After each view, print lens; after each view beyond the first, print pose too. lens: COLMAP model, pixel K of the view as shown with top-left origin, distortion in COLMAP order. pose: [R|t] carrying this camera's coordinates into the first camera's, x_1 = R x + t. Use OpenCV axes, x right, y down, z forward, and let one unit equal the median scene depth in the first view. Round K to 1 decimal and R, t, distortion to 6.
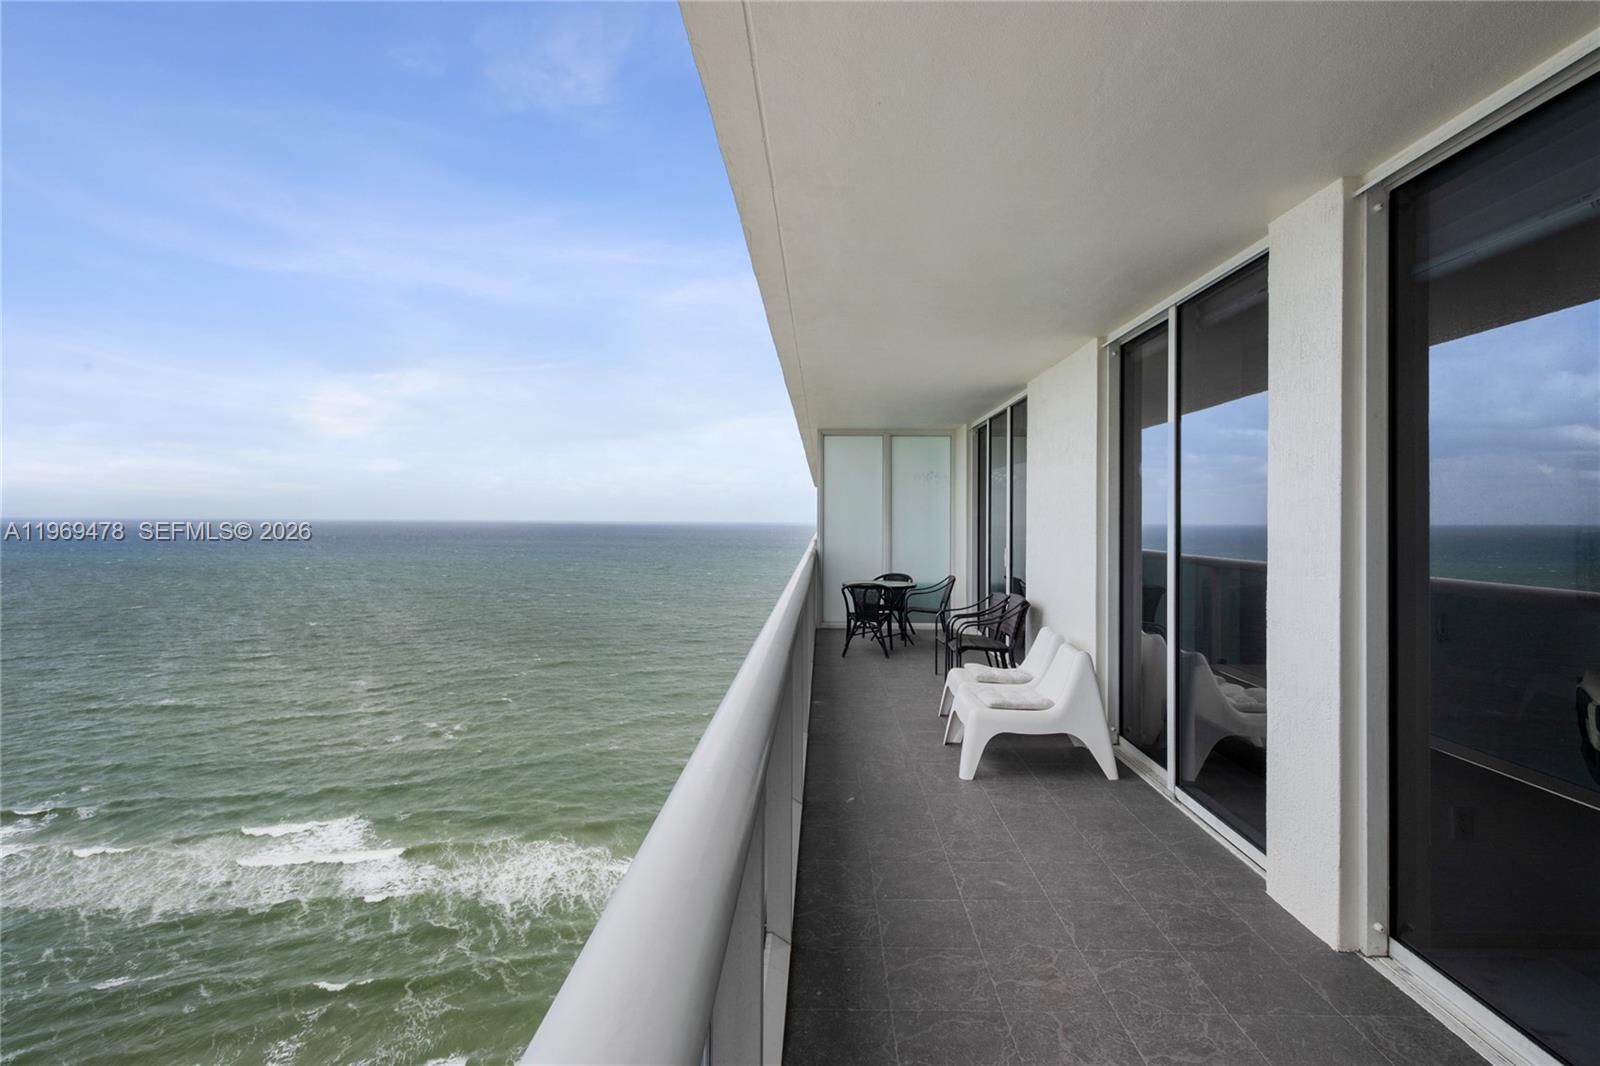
lens RADIAL K [[756.0, 0, 799.4], [0, 756.0, 538.9], [0, 0, 1]] dist [-0.013775, -0.001591]
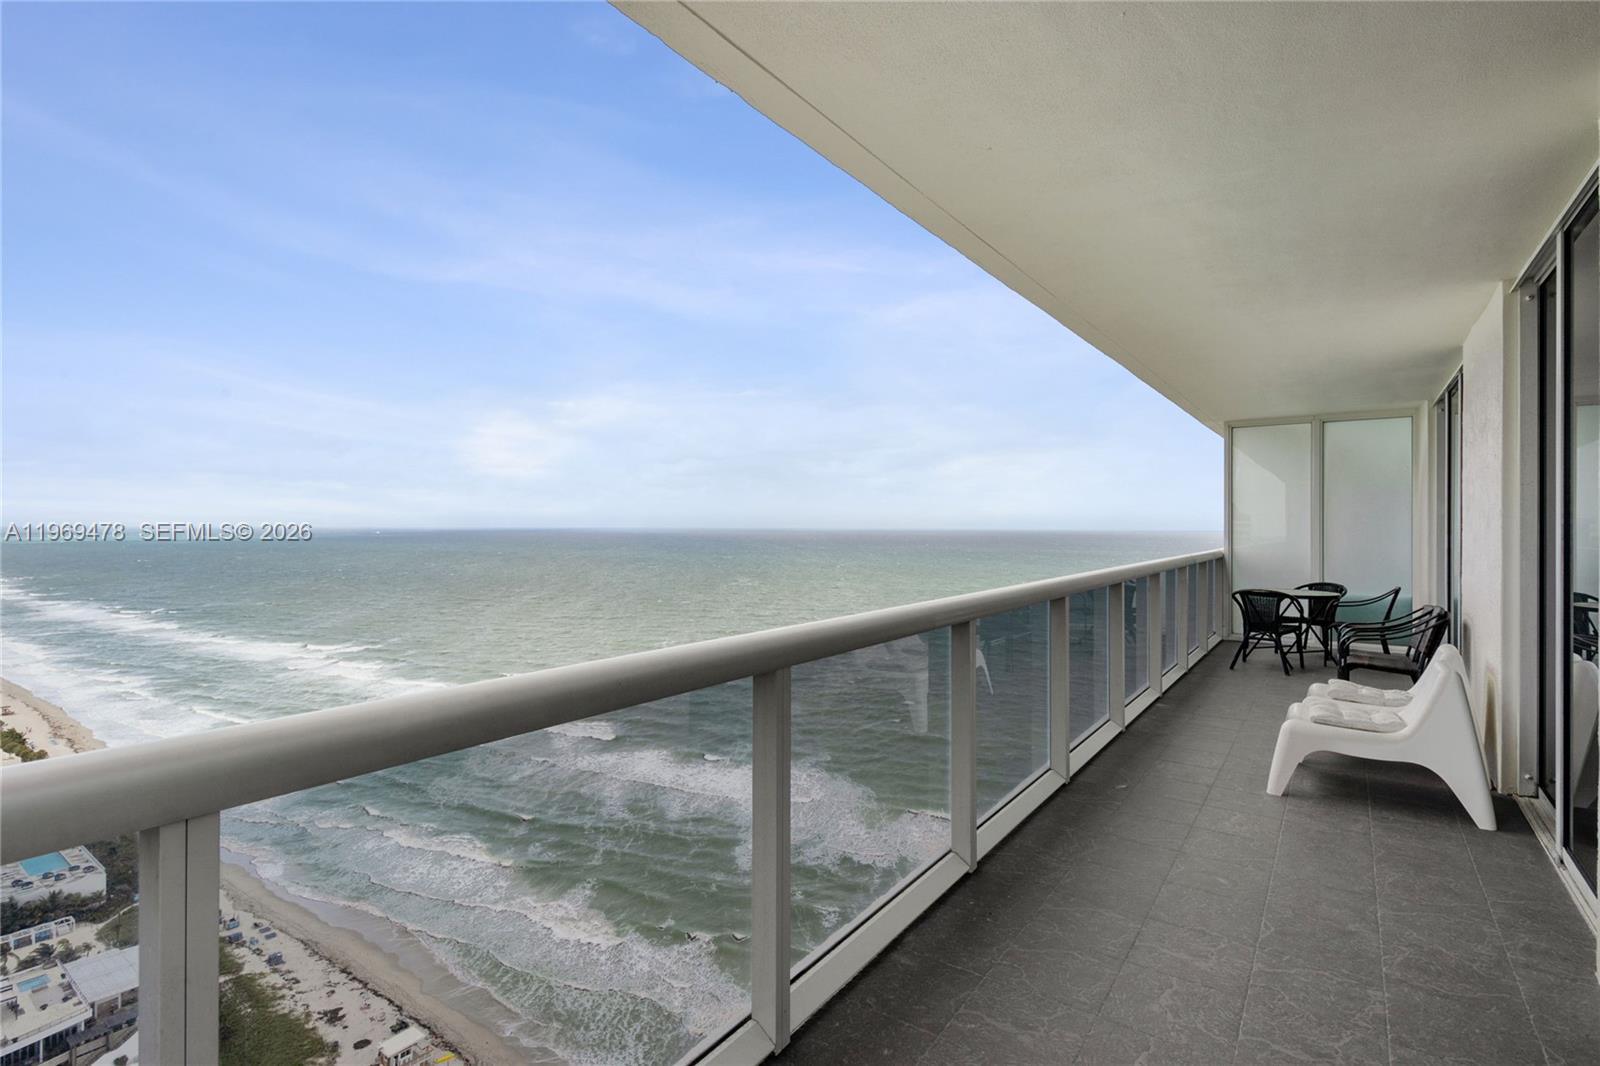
lens RADIAL K [[756.0, 0, 800.4], [0, 756.0, 529.5], [0, 0, 1]] dist [-0.013775, -0.001591]
pose [[0.821682, -0.005201, -0.569922, 0.142873], [-0.009527, 0.999693, -0.022859, 0.012655], [0.569866, 0.024212, 0.821381, -0.043466]]
